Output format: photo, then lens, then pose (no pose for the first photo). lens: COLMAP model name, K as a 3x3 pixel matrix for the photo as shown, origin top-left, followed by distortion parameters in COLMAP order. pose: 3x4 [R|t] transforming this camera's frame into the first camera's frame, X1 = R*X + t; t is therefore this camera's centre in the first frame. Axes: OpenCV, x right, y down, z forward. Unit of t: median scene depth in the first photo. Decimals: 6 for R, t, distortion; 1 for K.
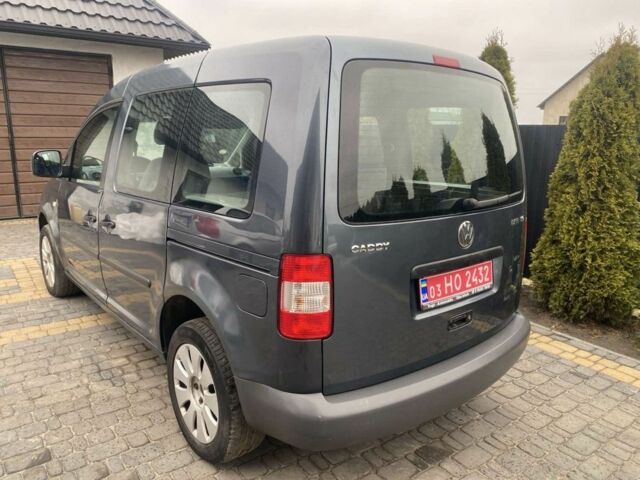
lens RADIAL K [[490.2, 0, 314.5], [0, 490.2, 241.0], [0, 0, 1]] dist [0.010466, -0.000832]
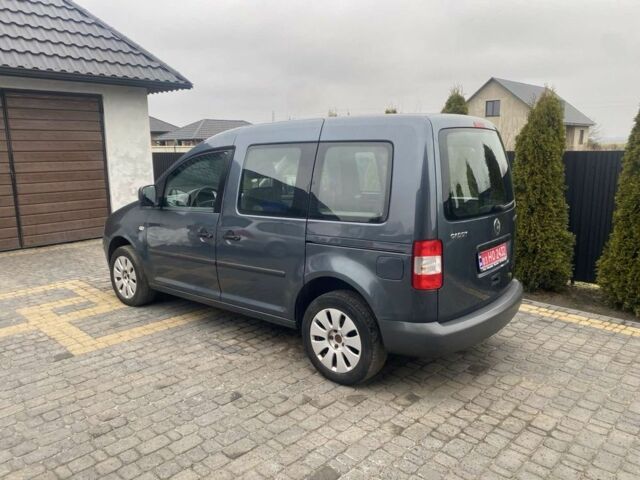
lens RADIAL K [[489.7, 0, 316.7], [0, 489.7, 239.6], [0, 0, 1]] dist [0.015268, 0.001092]
pose [[0.983062, -0.059900, 0.173207, -0.389962], [0.066887, 0.997154, -0.034782, 0.031830], [-0.170631, 0.045778, 0.984271, -0.360146]]
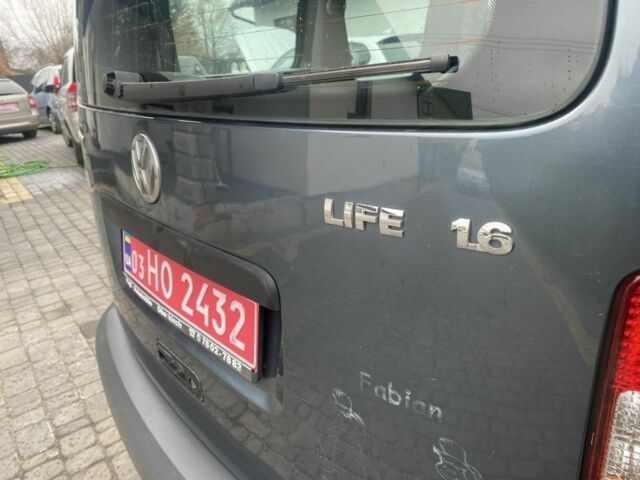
lens RADIAL K [[487.9, 0, 320.0], [0, 487.9, 240.0], [0, 0, 1]] dist [0.005046, -0.000506]
pose [[0.014098, 0.334116, -0.942426, 0.454246], [-0.146835, 0.932994, 0.328575, -0.071068], [0.989061, 0.133749, 0.062213, 0.736149]]
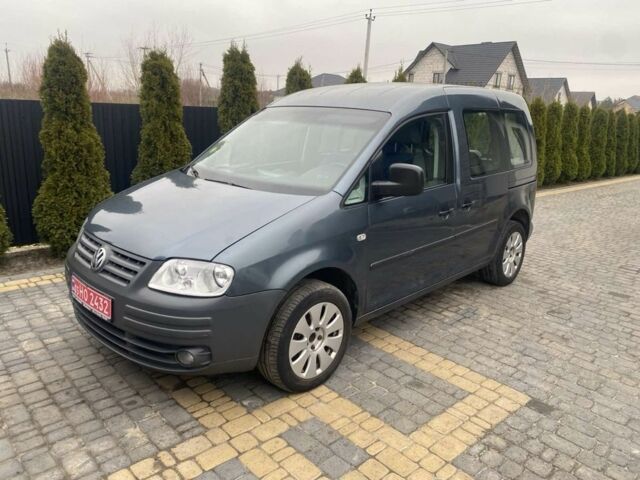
lens RADIAL K [[489.6, 0, 314.6], [0, 489.6, 238.6], [0, 0, 1]] dist [0.010062, -0.000276]
pose [[-0.110043, -0.274059, 0.955396, -1.554401], [0.183412, 0.939127, 0.290517, -0.382373], [-0.976857, 0.207201, -0.053079, 1.389364]]
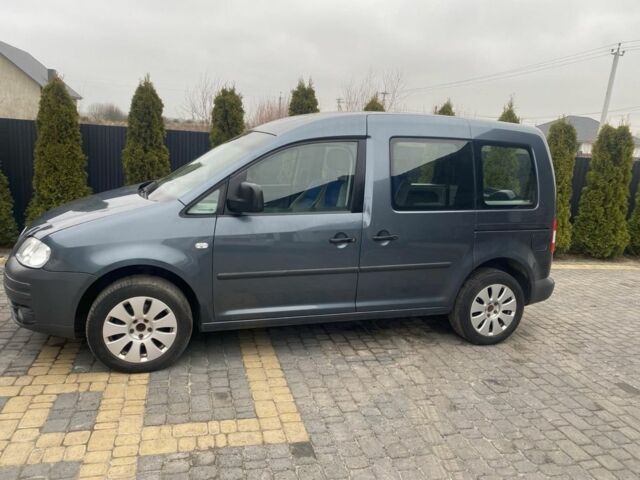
lens RADIAL K [[487.3, 0, 311.1], [0, 487.3, 242.9], [0, 0, 1]] dist [0.015541, -0.006927]
pose [[0.366334, -0.188007, 0.911292, -1.501500], [0.148185, 0.978663, 0.142337, -0.210021], [-0.918608, 0.082897, 0.386377, 0.645039]]
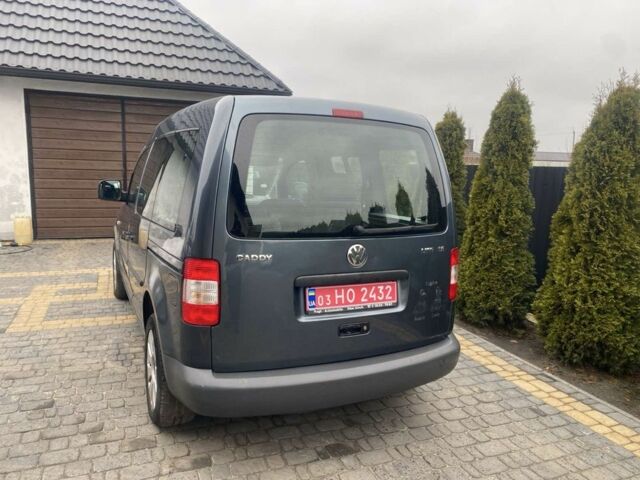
lens RADIAL K [[491.6, 0, 312.4], [0, 491.6, 241.6], [0, 0, 1]] dist [0.017189, -0.002950]
pose [[0.968530, 0.053505, -0.243080, 0.323267], [-0.071514, 0.995262, -0.065872, 0.025796], [0.238403, 0.081183, 0.967767, -0.118811]]
